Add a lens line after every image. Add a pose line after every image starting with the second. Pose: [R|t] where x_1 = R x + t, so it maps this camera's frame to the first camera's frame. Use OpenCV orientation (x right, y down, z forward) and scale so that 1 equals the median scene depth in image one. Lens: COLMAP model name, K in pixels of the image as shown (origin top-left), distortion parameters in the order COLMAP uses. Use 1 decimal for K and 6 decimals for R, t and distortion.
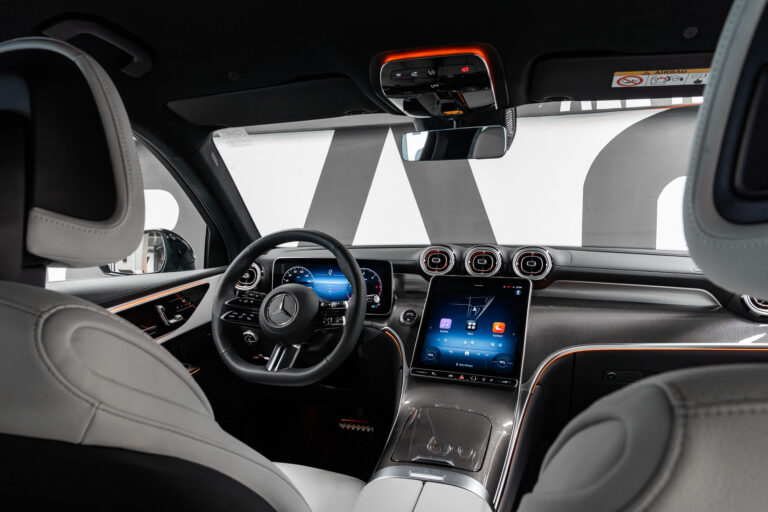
lens RADIAL K [[512.8, 0, 384.0], [0, 512.8, 256.0], [0, 0, 1]] dist [-0.027259, 0.001791]
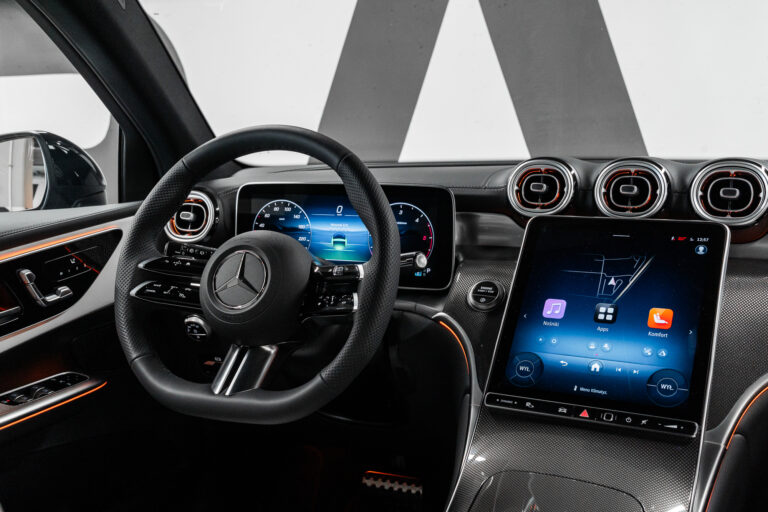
lens RADIAL K [[828.0, 0, 384.0], [0, 828.0, 256.0], [0, 0, 1]] dist [0.008902, 0.002425]
pose [[0.996140, 0.006989, -0.087498, 0.021165], [0.000159, 0.996680, 0.081413, 0.010269], [0.087776, -0.081112, 0.992832, 0.155229]]
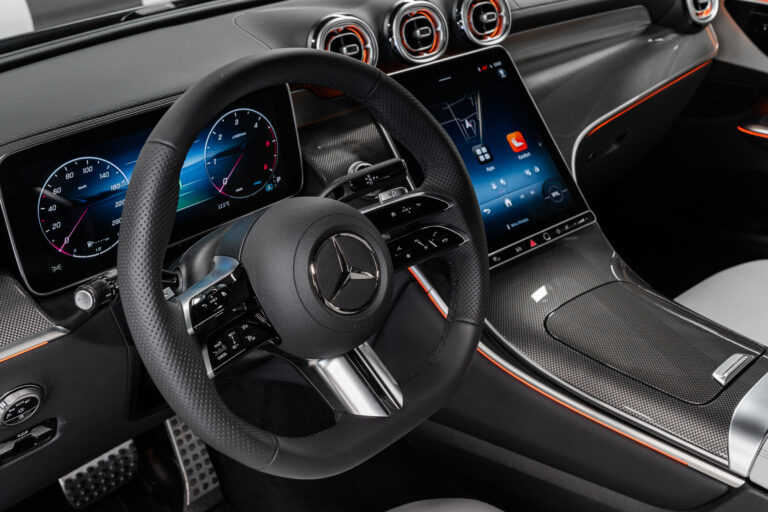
lens RADIAL K [[907.9, 0, 384.0], [0, 907.9, 256.0], [0, 0, 1]] dist [0.002727, -0.022670]
pose [[0.480368, -0.413539, 0.773455, -0.670991], [0.110785, 0.903411, 0.414217, -0.179498], [-0.870042, -0.113289, 0.479783, 0.595281]]
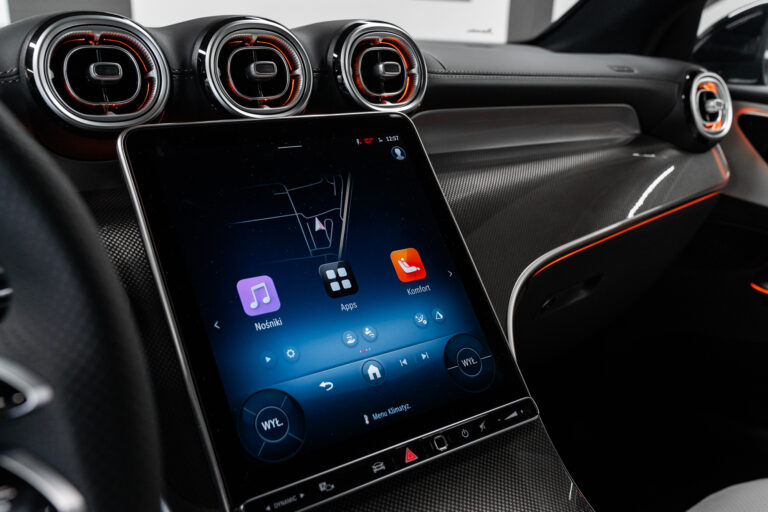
lens RADIAL K [[724.1, 0, 384.0], [0, 724.1, 256.0], [0, 0, 1]] dist [0.008638, 0.008300]
pose [[0.532540, -0.237168, 0.812497, -0.161612], [0.038499, 0.965733, 0.256665, 0.011119], [-0.845529, -0.105404, 0.523423, 0.733112]]
